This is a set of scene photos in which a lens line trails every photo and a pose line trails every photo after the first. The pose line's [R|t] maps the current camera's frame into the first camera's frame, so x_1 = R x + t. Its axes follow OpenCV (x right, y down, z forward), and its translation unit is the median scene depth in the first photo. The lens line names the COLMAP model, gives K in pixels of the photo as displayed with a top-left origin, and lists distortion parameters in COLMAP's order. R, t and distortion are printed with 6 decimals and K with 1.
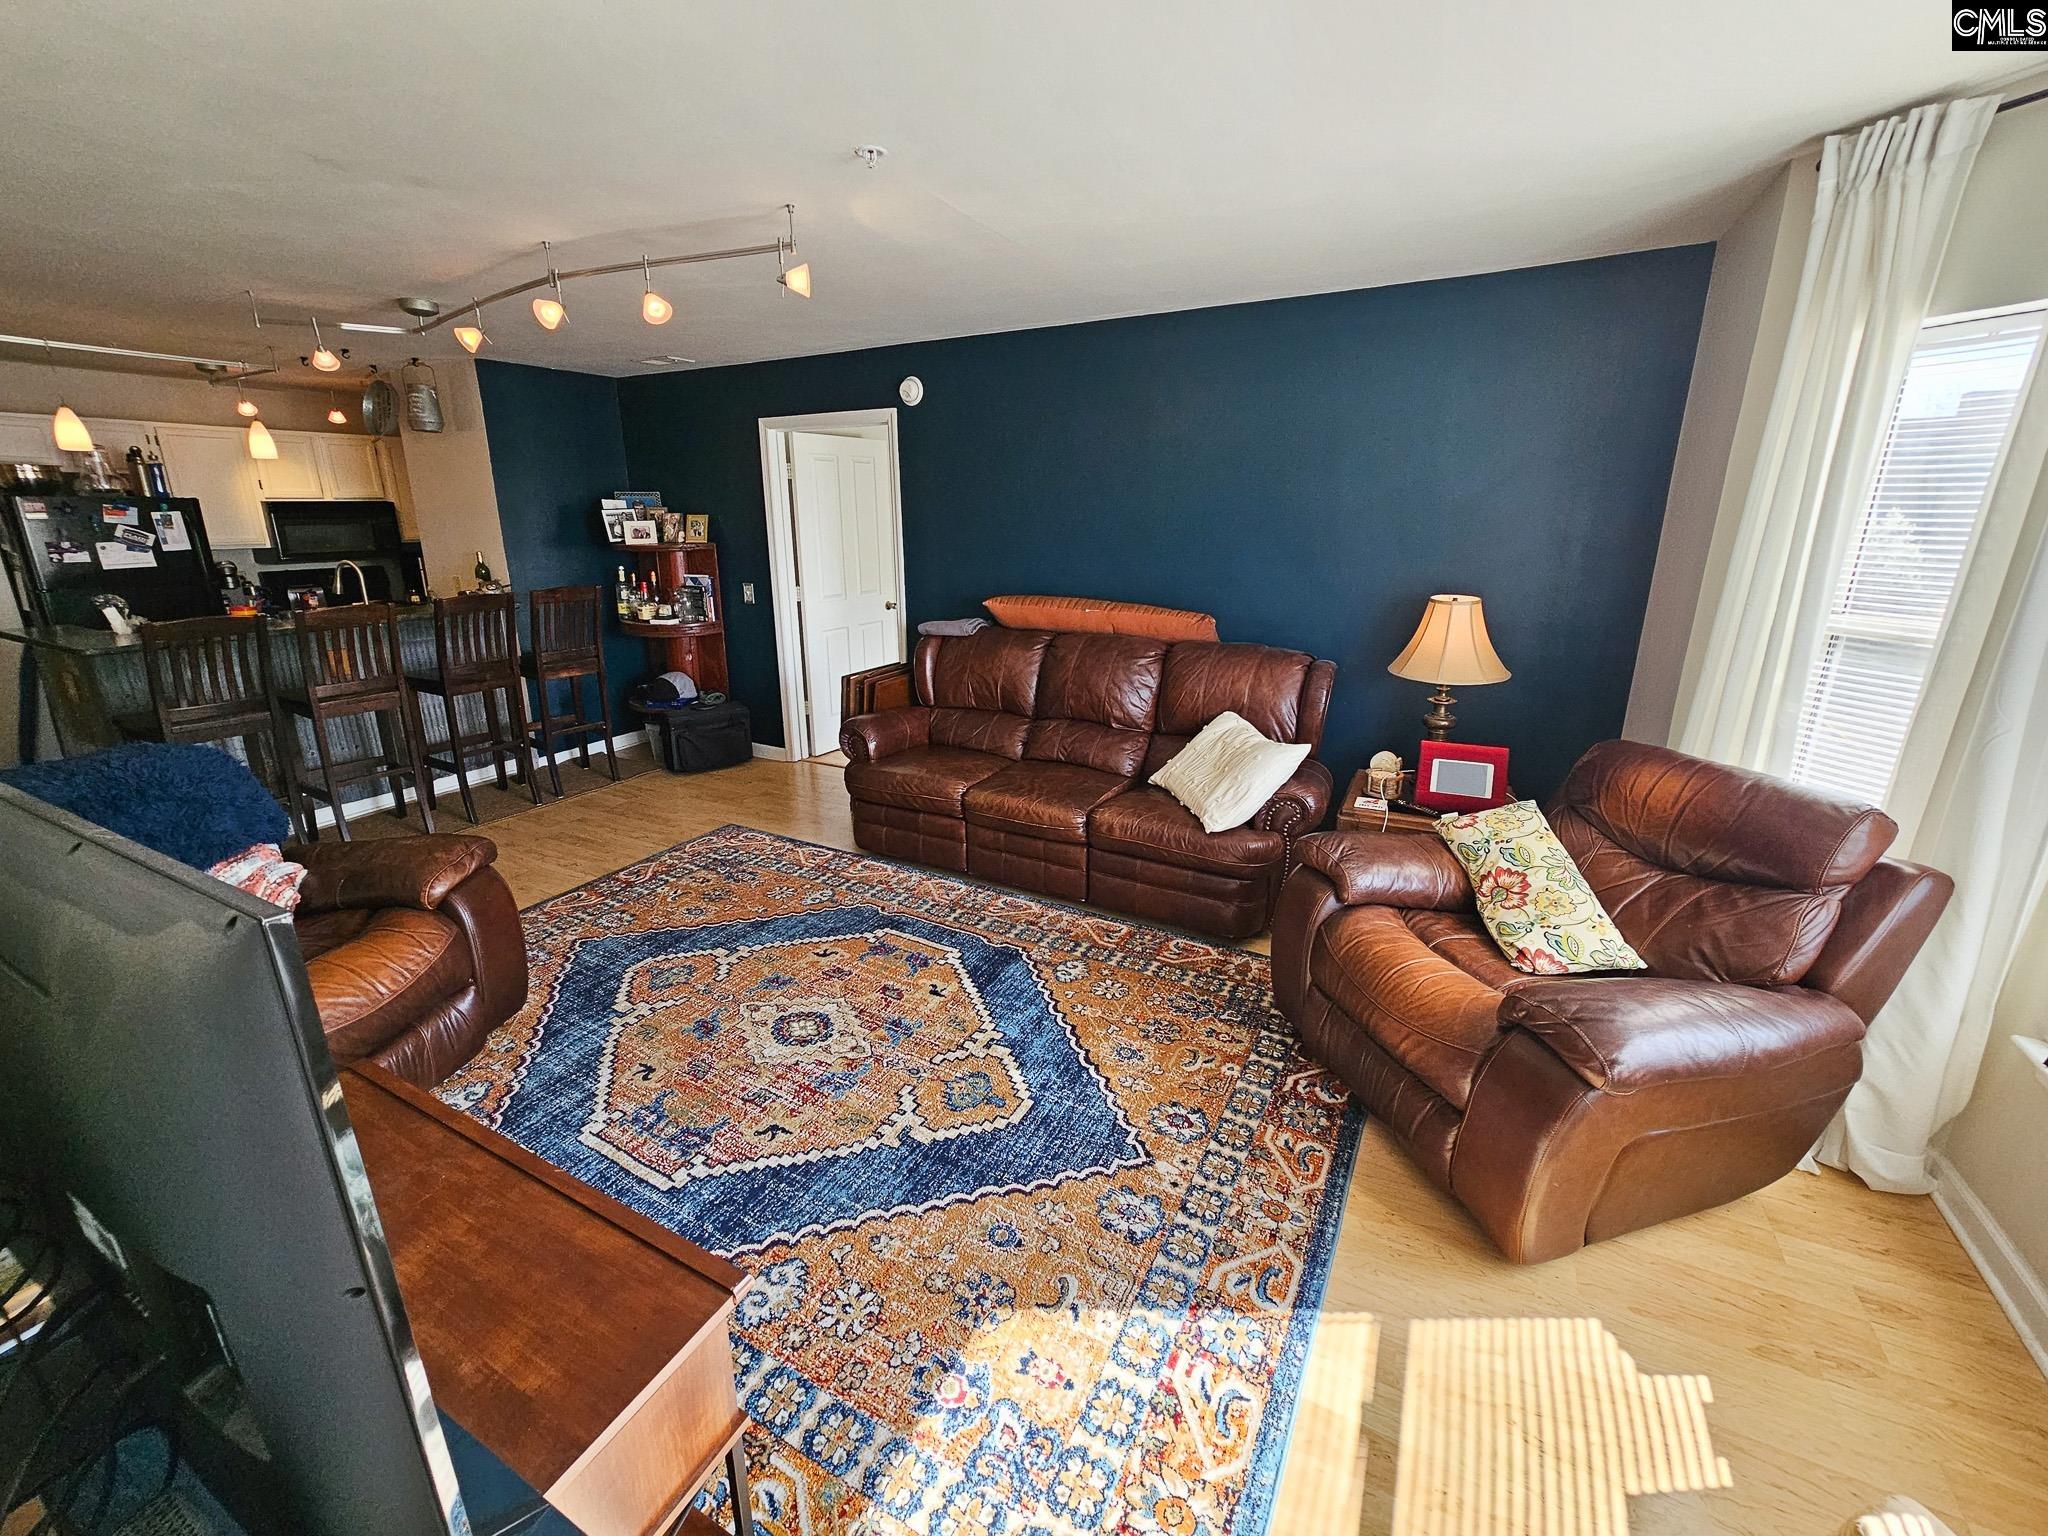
lens RADIAL K [[833.1, 0, 1018.1], [0, 833.1, 737.7], [0, 0, 1]] dist [0.002805, -0.000614]
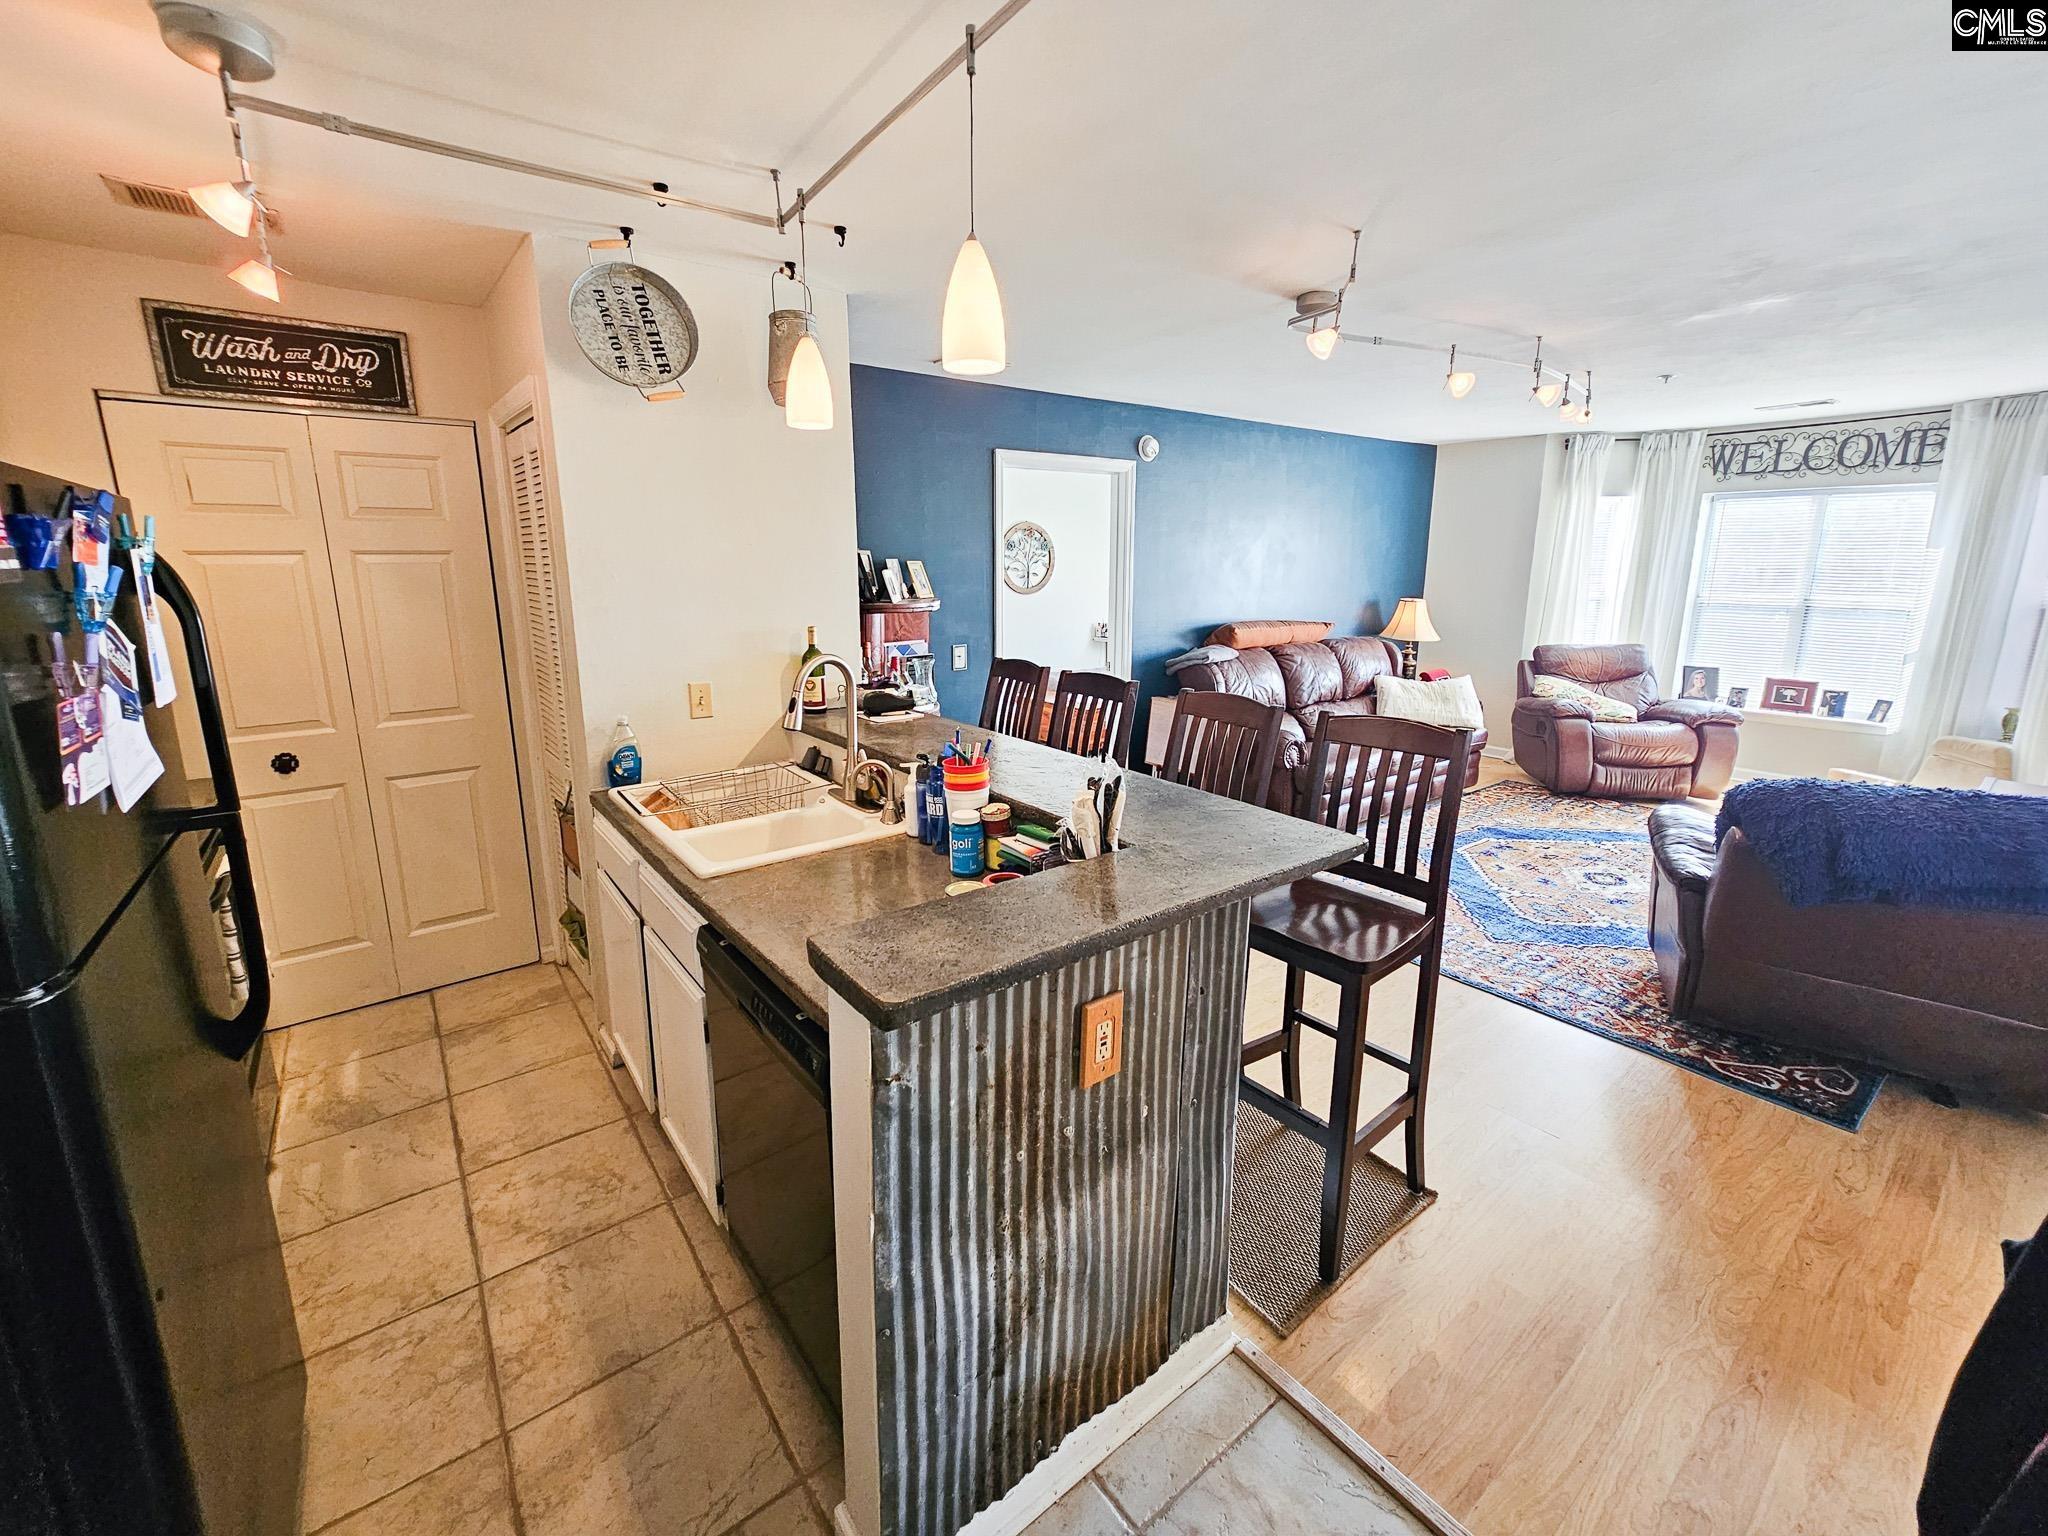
lens RADIAL K [[833.1, 0, 1018.1], [0, 833.1, 737.7], [0, 0, 1]] dist [0.002805, -0.000614]
pose [[0.410370, -0.184529, 0.893054, -1.126988], [0.243534, 0.965921, 0.087678, -0.171704], [-0.878799, 0.181509, 0.441324, 0.670471]]
